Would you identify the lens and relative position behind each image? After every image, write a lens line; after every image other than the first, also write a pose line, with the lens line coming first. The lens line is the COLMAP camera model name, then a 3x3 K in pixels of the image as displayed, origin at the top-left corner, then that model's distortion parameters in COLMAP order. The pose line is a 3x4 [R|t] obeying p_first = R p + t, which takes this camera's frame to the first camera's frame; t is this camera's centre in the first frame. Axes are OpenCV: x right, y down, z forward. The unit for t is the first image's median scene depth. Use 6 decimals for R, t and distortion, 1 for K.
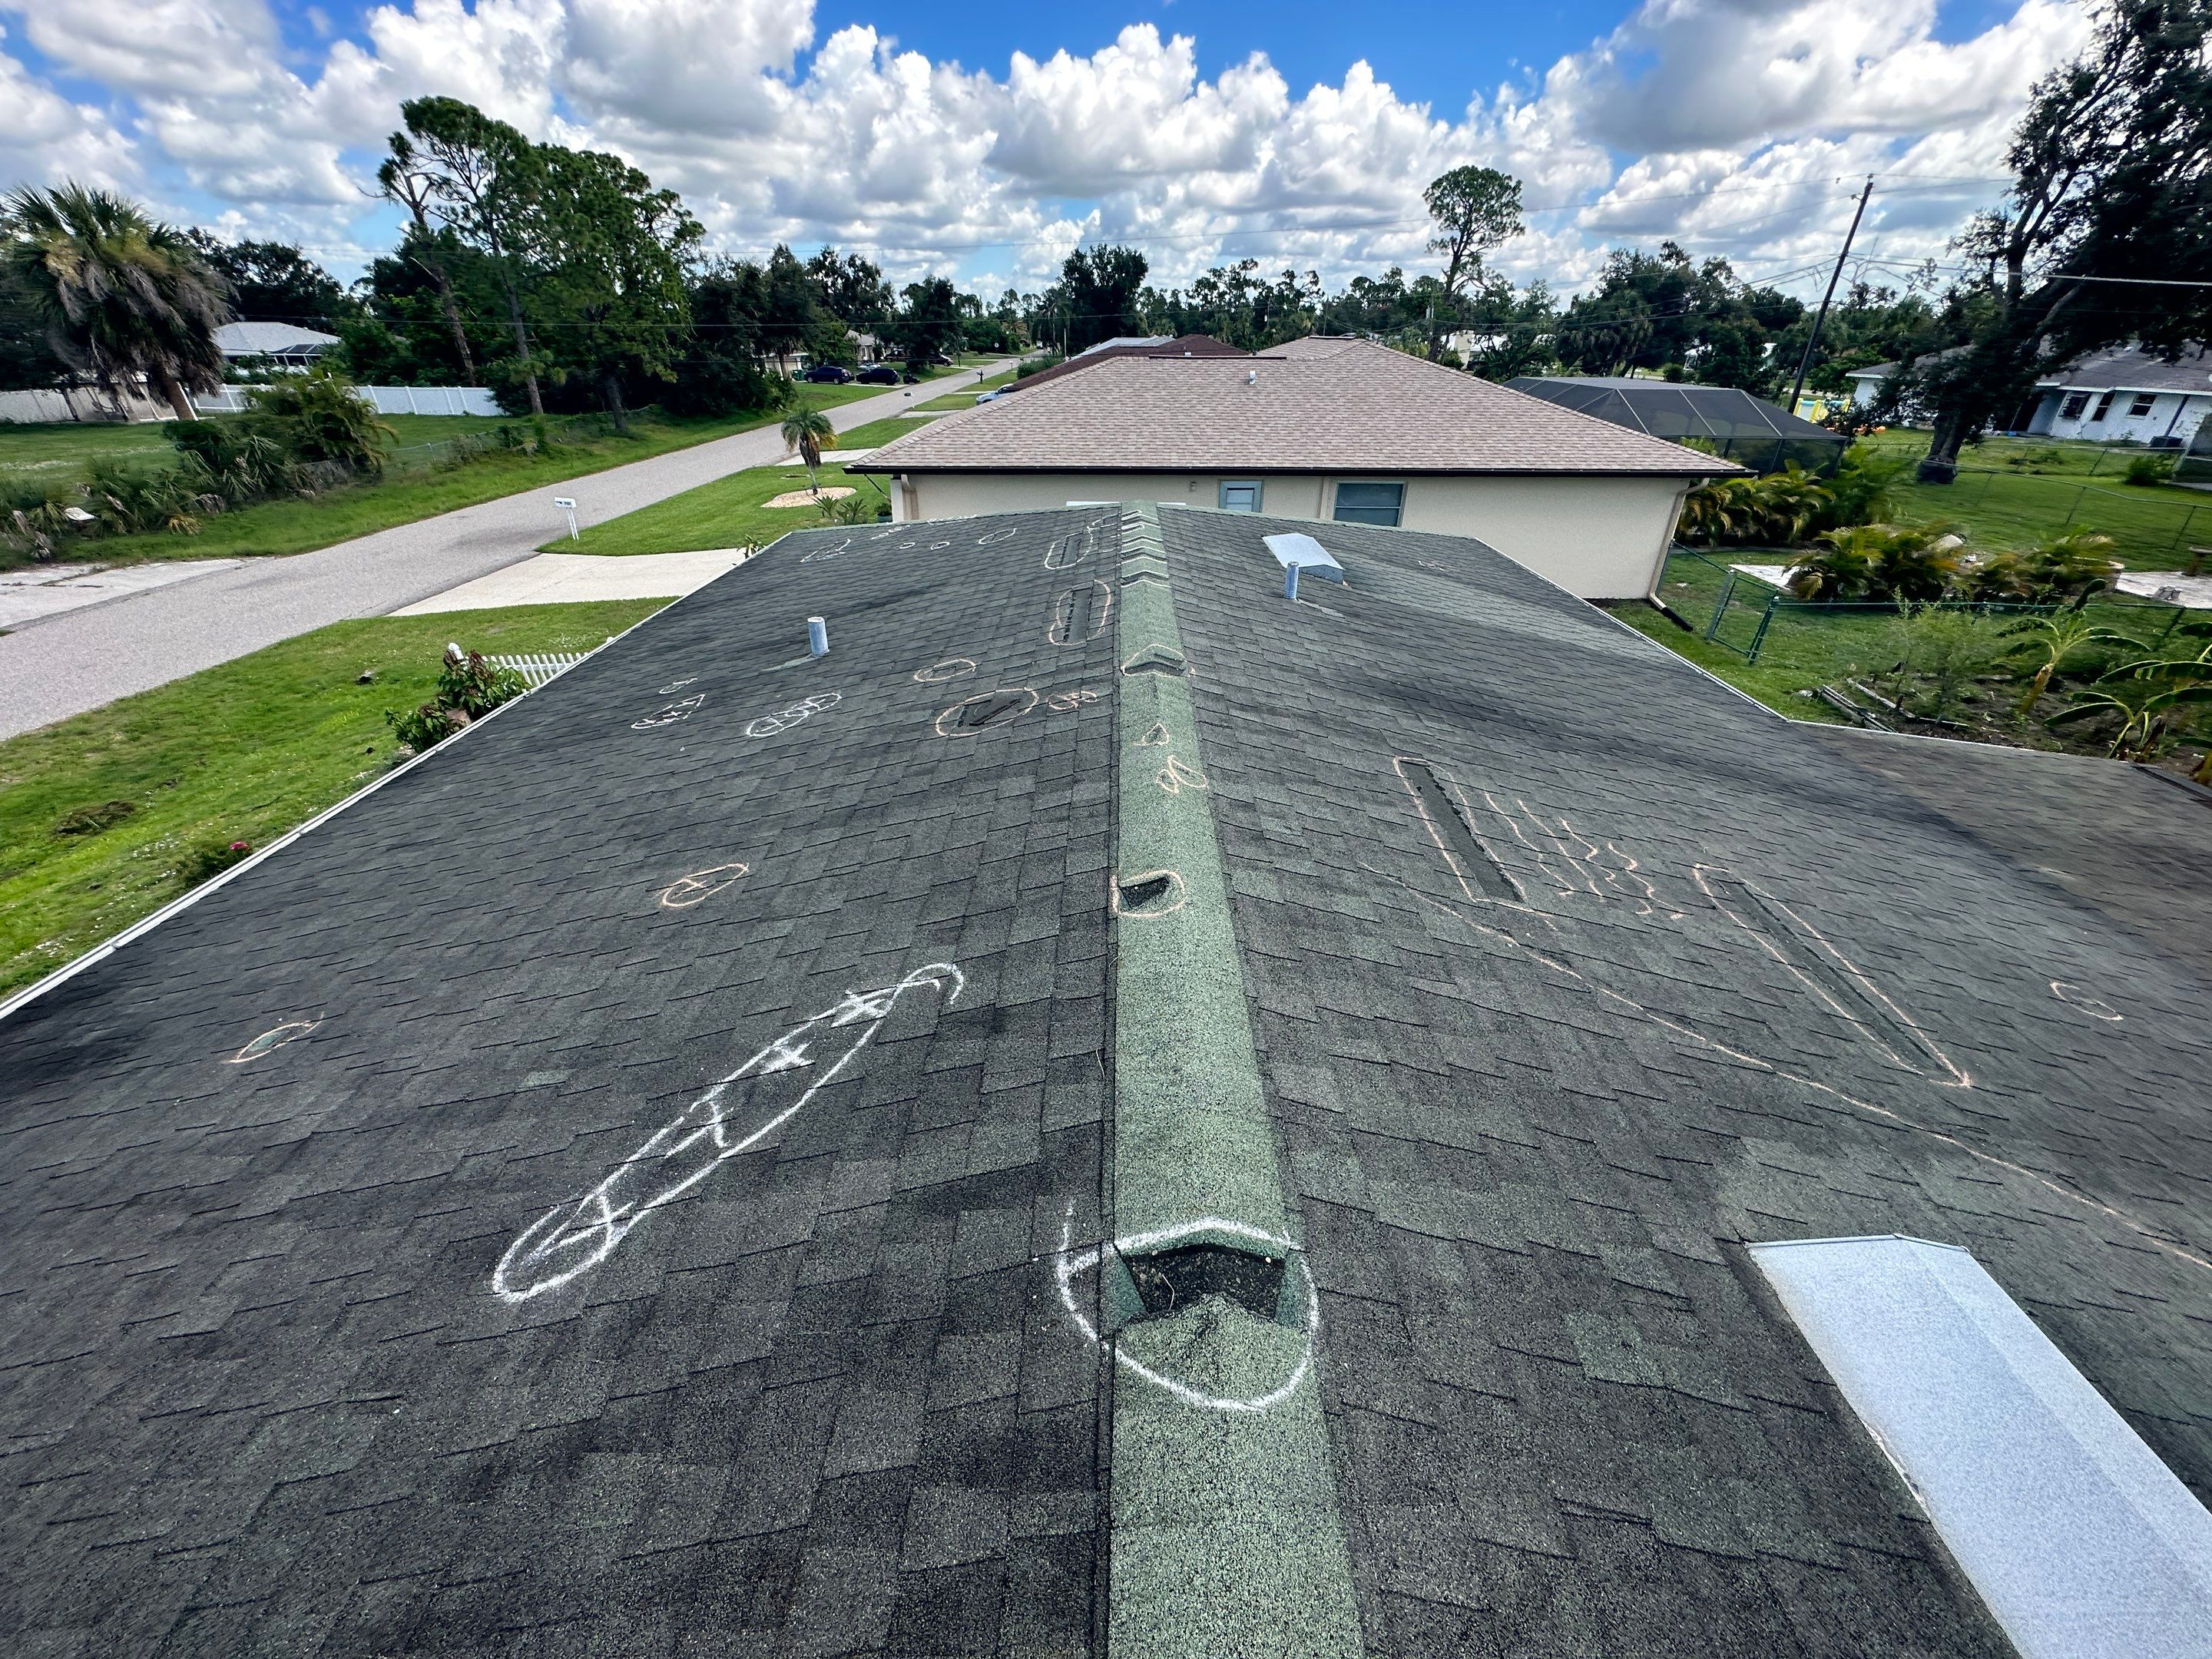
lens RADIAL K [[889.0, 0, 1109.5], [0, 889.0, 836.9], [0, 0, 1]] dist [-0.001531, 0.000025]
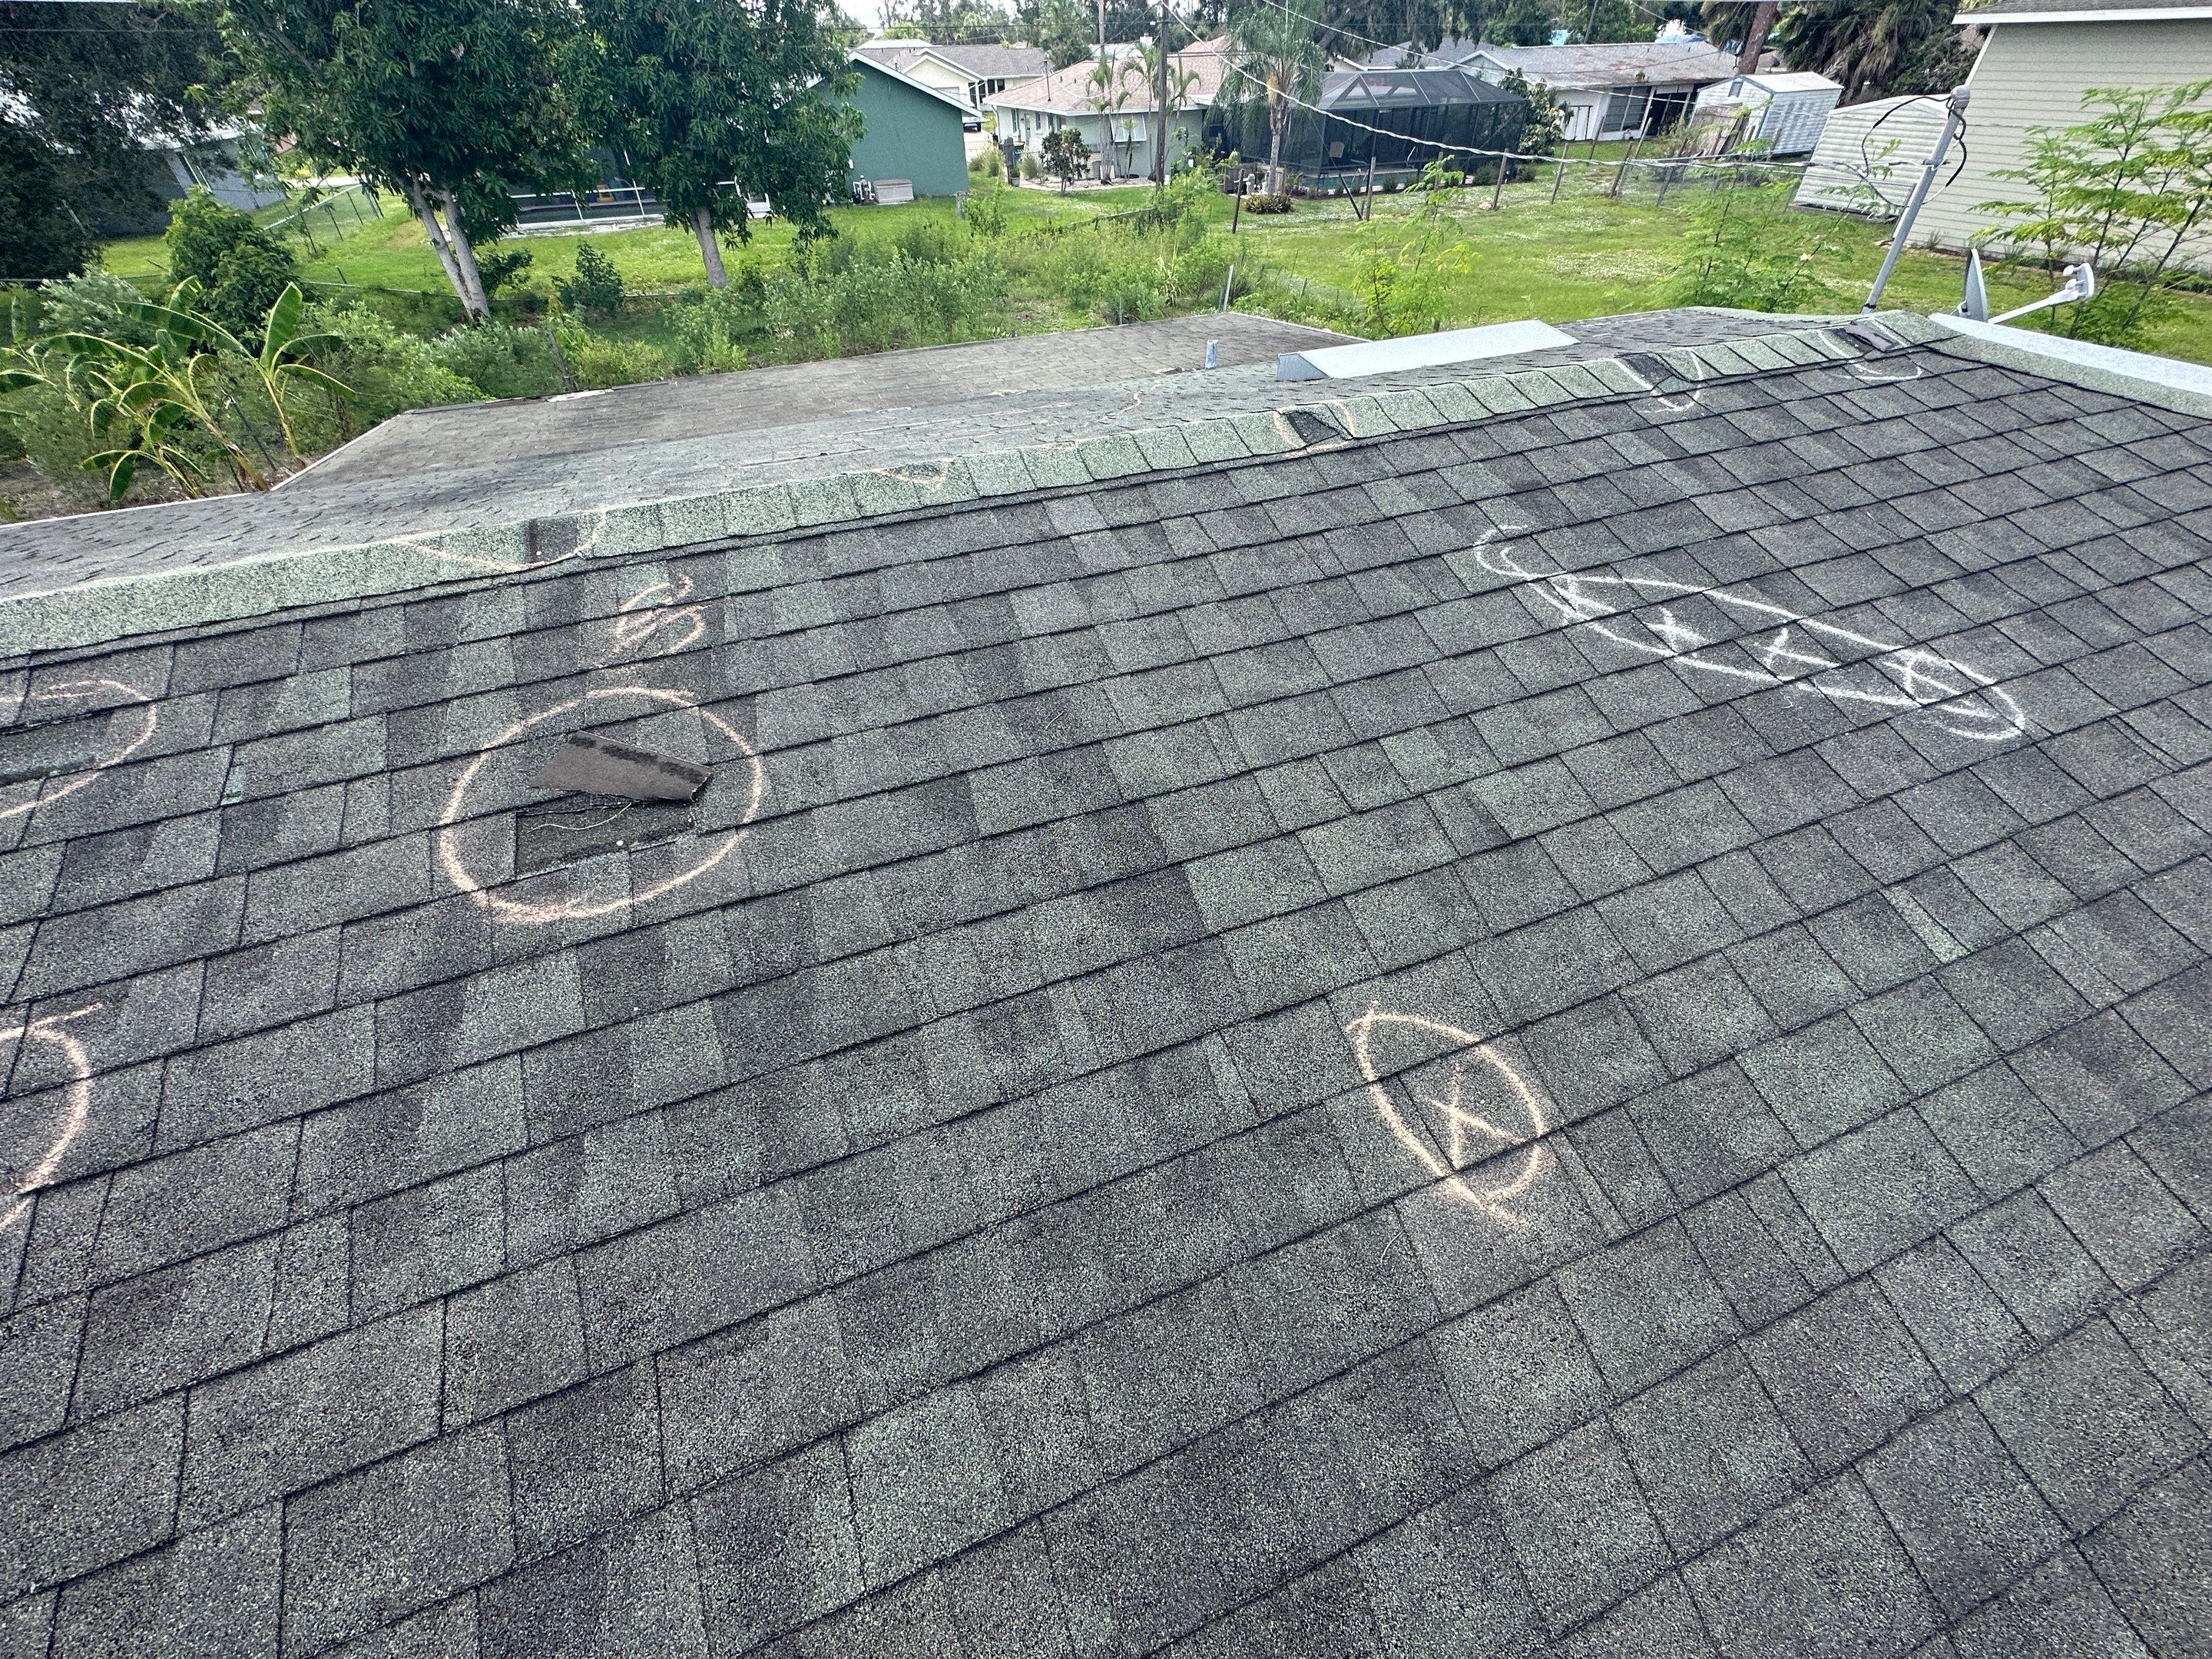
lens RADIAL K [[889.0, 0, 1109.5], [0, 889.0, 836.9], [0, 0, 1]] dist [-0.001531, 0.000025]
pose [[-0.373037, -0.612123, 0.697244, -0.039022], [0.478586, 0.516850, 0.709804, -0.023591], [-0.794858, 0.598474, 0.100149, 0.064746]]
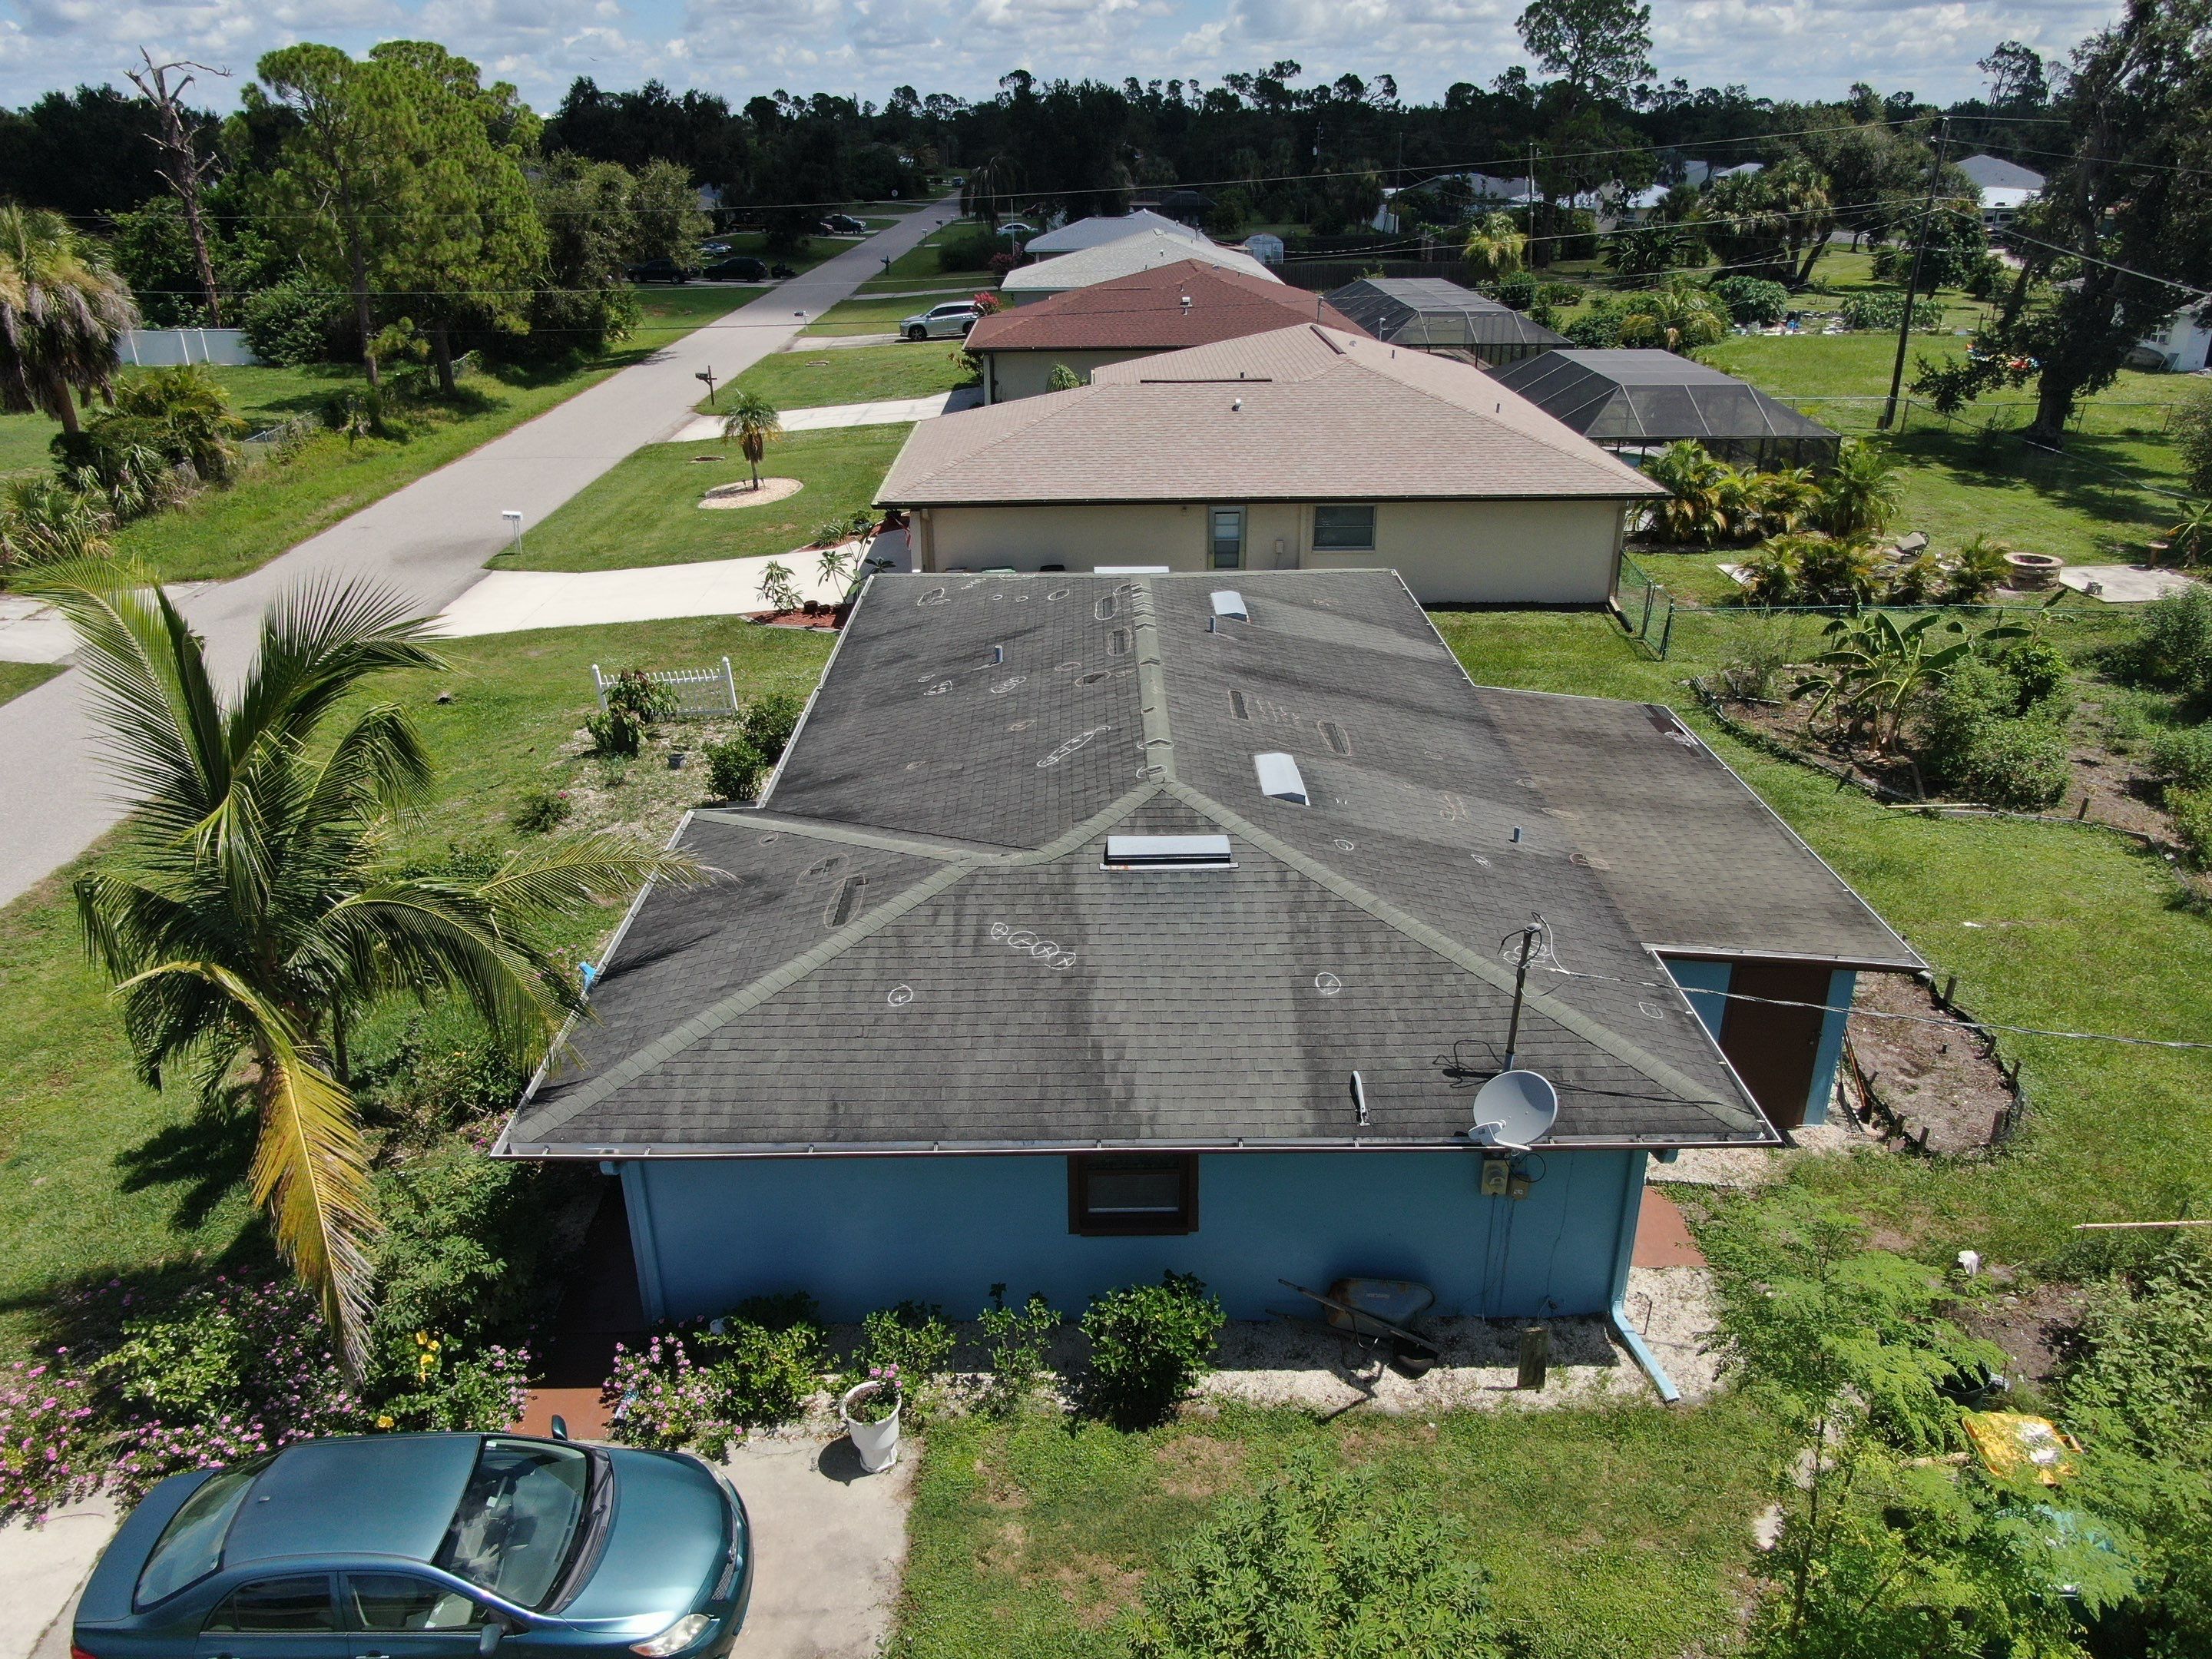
lens RADIAL K [[1608.0, 0, 1110.4], [0, 1608.0, 833.0], [0, 0, 1]] dist [-0.024606, 0.007552]
pose [[0.999573, -0.023212, 0.017728, -0.014845], [0.024883, 0.994598, -0.100775, 0.071392], [-0.015293, 0.101173, 0.994751, -0.334372]]
